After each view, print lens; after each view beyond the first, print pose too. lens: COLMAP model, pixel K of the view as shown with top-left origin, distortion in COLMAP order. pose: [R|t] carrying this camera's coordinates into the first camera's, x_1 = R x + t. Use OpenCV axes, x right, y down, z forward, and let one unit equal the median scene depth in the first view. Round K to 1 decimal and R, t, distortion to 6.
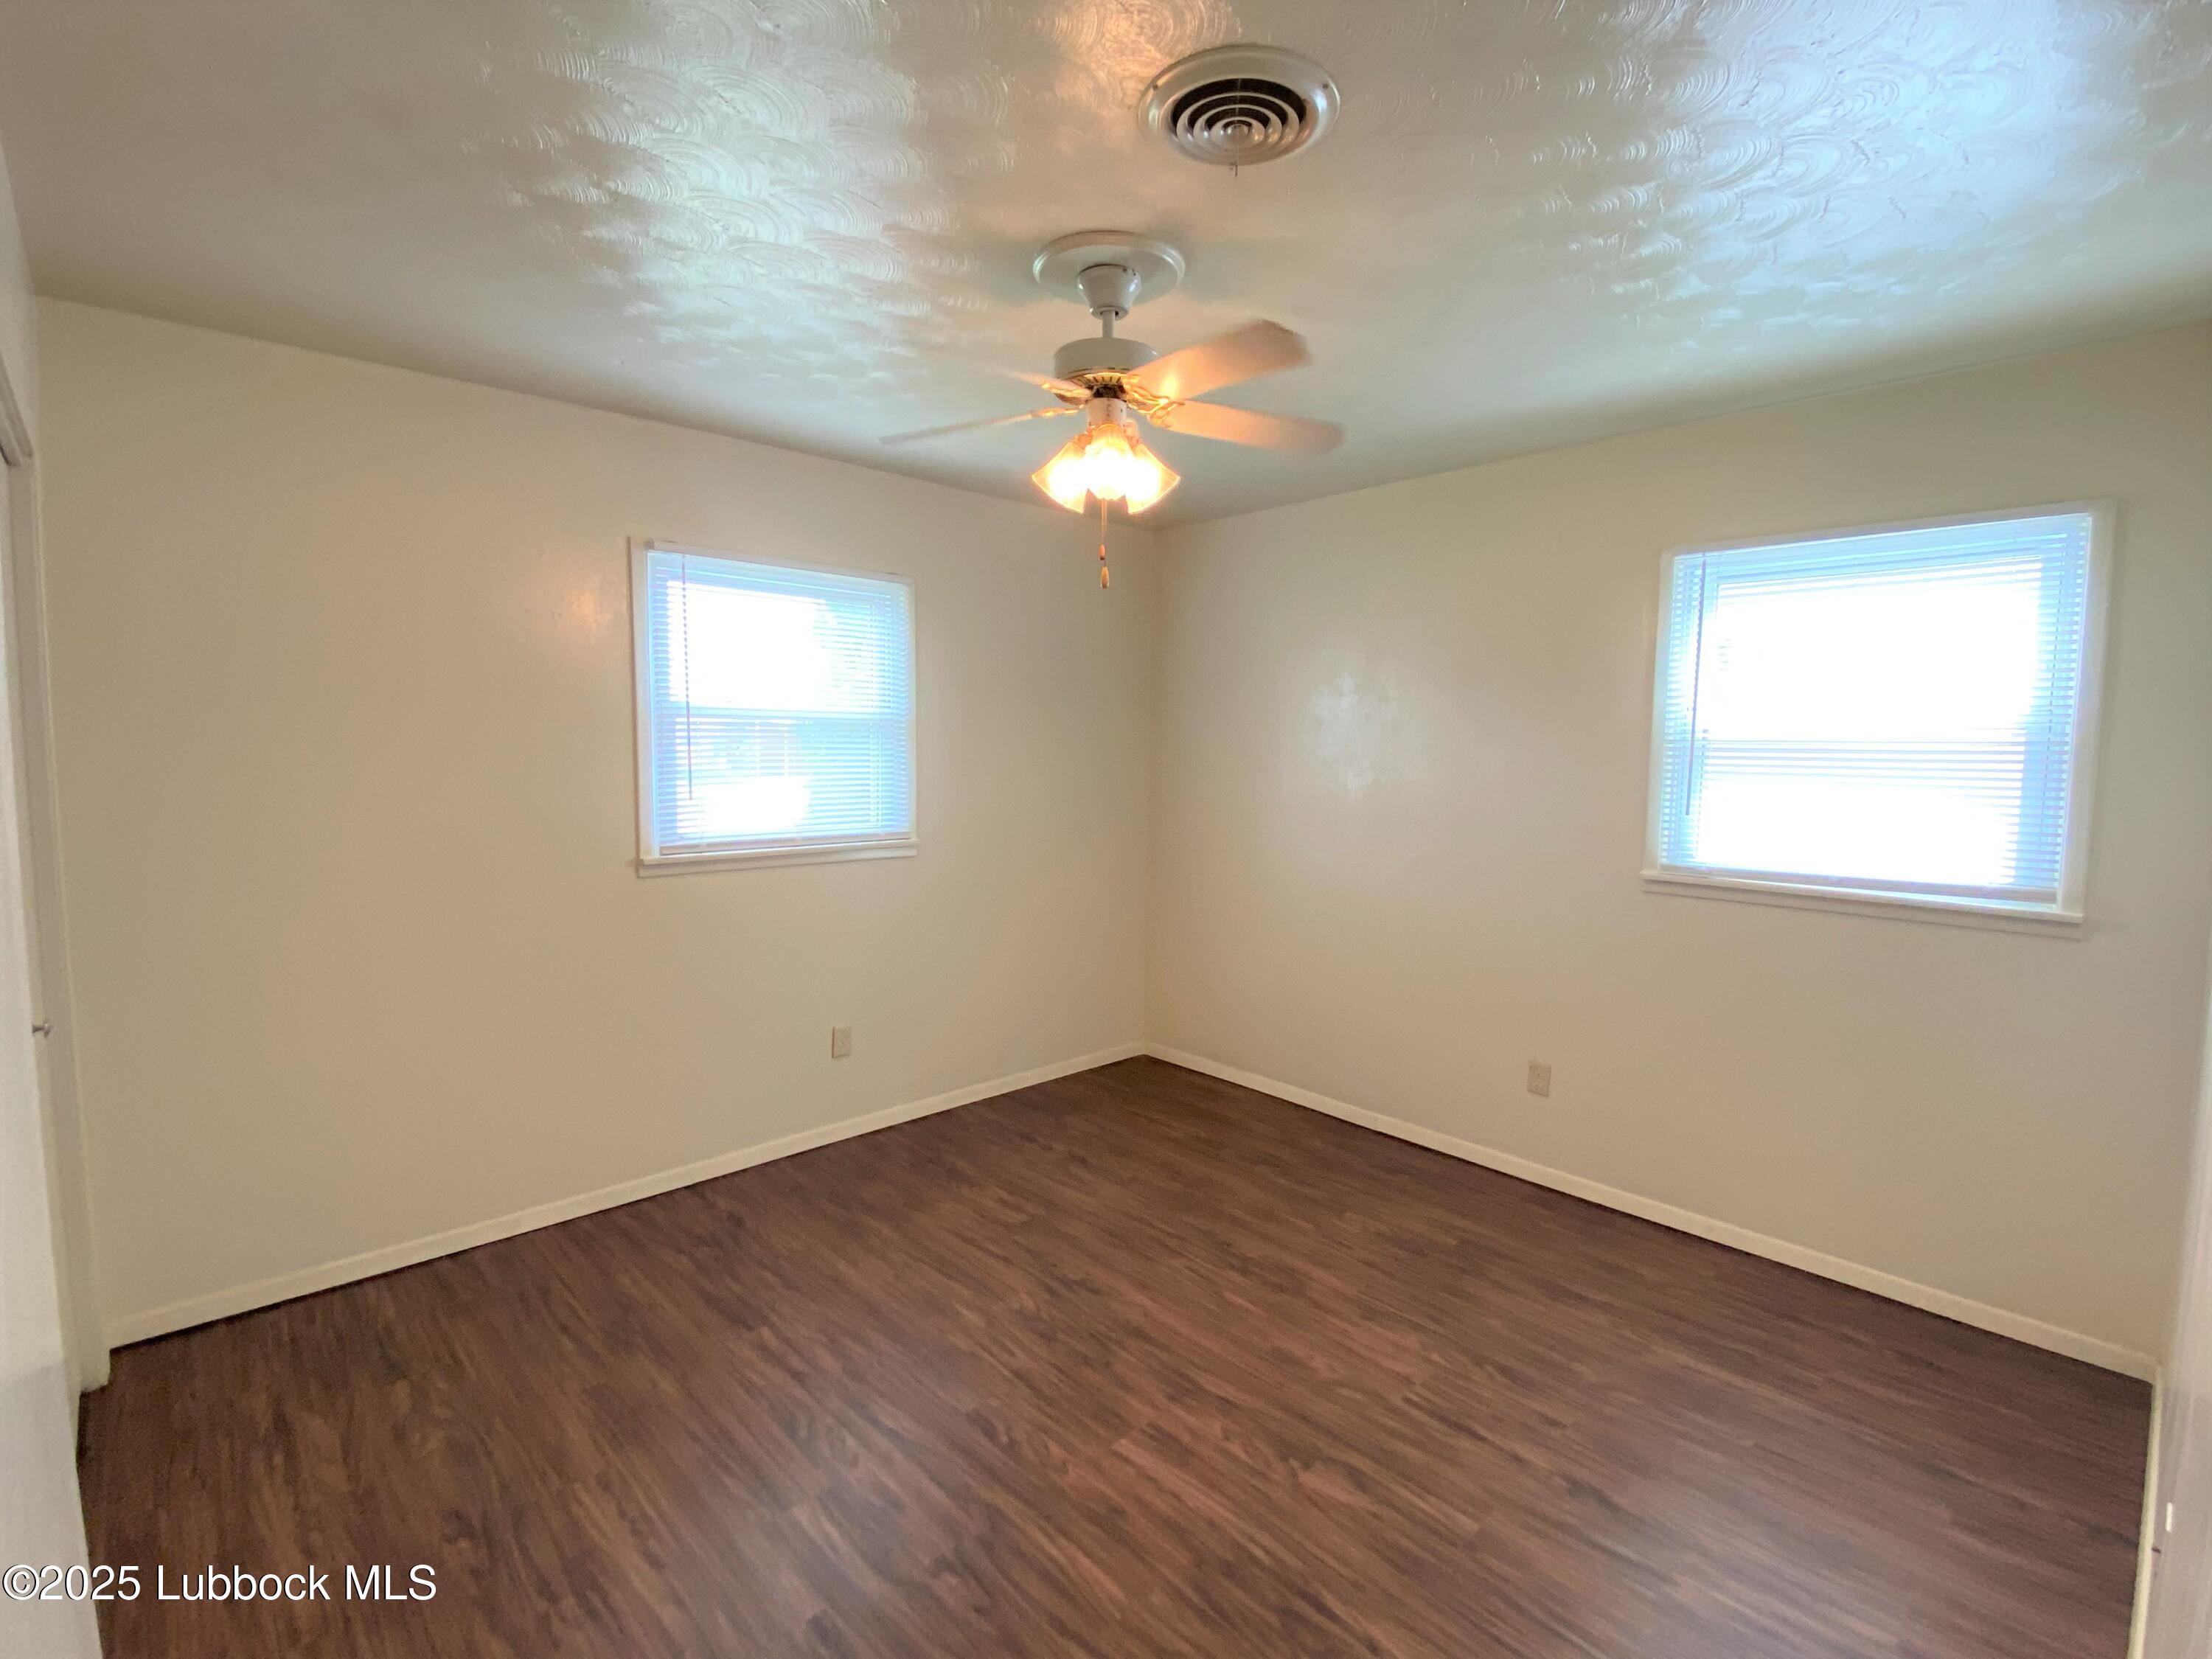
lens RADIAL K [[1030.6, 0, 1114.2], [0, 1030.6, 813.8], [0, 0, 1]] dist [0.003636, -0.020508]
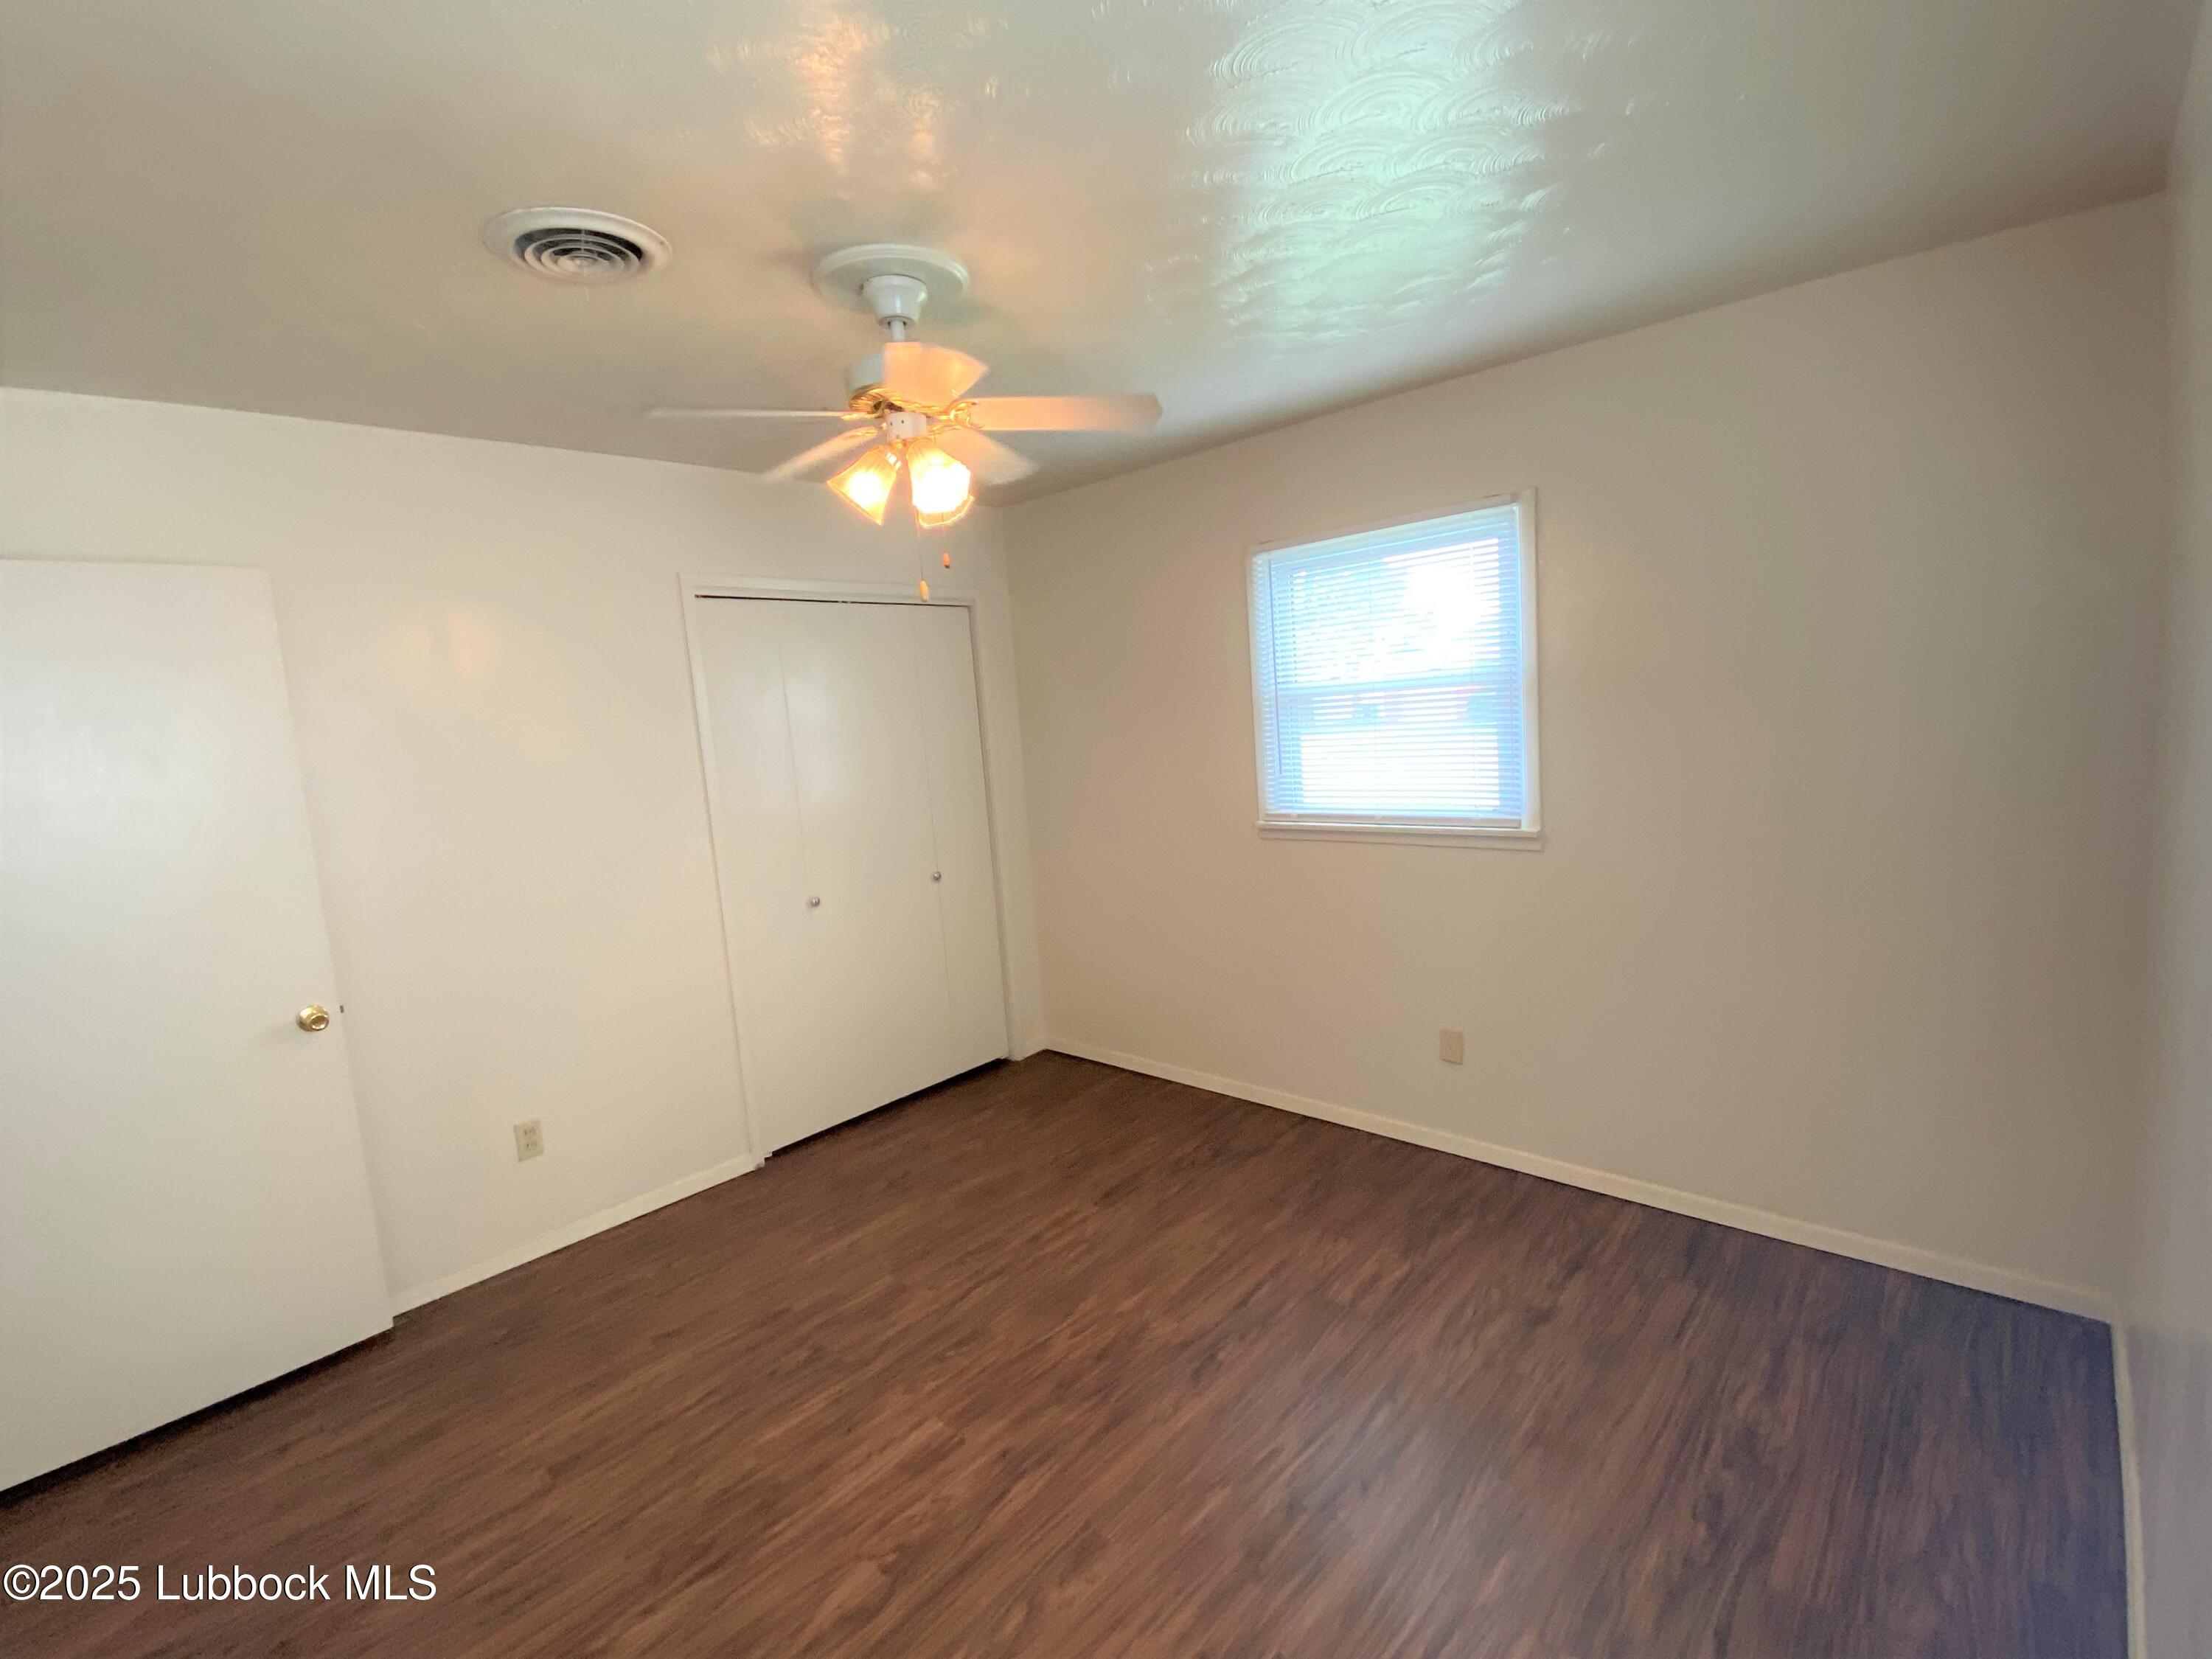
lens RADIAL K [[1030.6, 0, 1114.2], [0, 1030.6, 813.8], [0, 0, 1]] dist [0.003636, -0.020508]
pose [[0.064321, 0.100992, -0.992806, 0.813922], [-0.008186, 0.994886, 0.100673, -0.094985], [0.997896, 0.001652, 0.064818, 0.902358]]
